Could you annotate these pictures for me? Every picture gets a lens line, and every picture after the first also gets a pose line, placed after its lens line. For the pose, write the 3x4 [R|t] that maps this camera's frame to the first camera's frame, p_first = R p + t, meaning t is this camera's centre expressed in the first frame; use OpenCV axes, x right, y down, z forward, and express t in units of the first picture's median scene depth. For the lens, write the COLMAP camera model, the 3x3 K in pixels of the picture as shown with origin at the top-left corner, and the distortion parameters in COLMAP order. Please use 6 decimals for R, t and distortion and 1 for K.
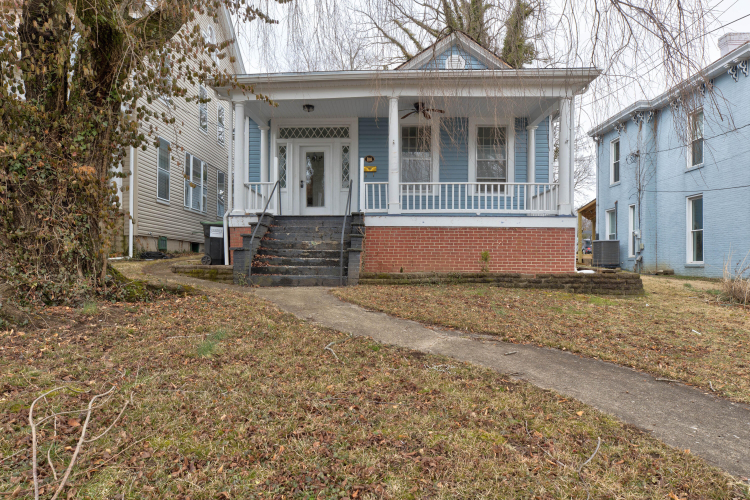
lens RADIAL K [[515.3, 0, 377.3], [0, 515.3, 257.0], [0, 0, 1]] dist [0.006779, -0.002066]
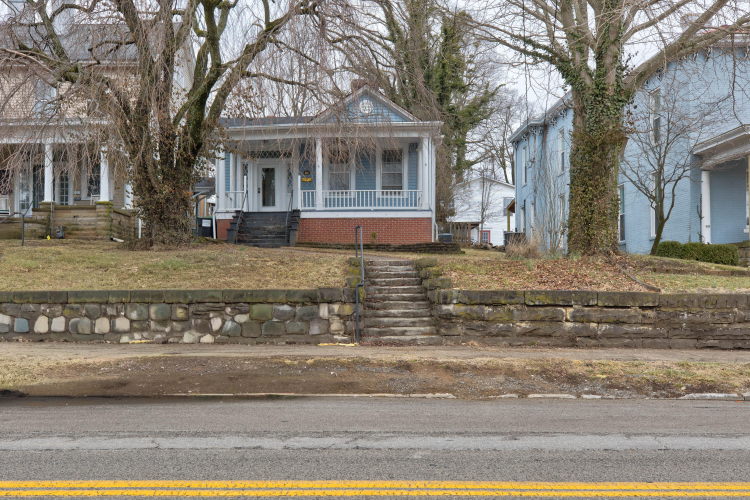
lens RADIAL K [[753.7, 0, 375.6], [0, 753.7, 250.2], [0, 0, 1]] dist [-0.017418, 0.000000]
pose [[0.999196, -0.012140, 0.038211, 0.096004], [0.013616, 0.999162, -0.038591, 0.110469], [-0.037710, 0.039080, 0.998524, -1.110103]]
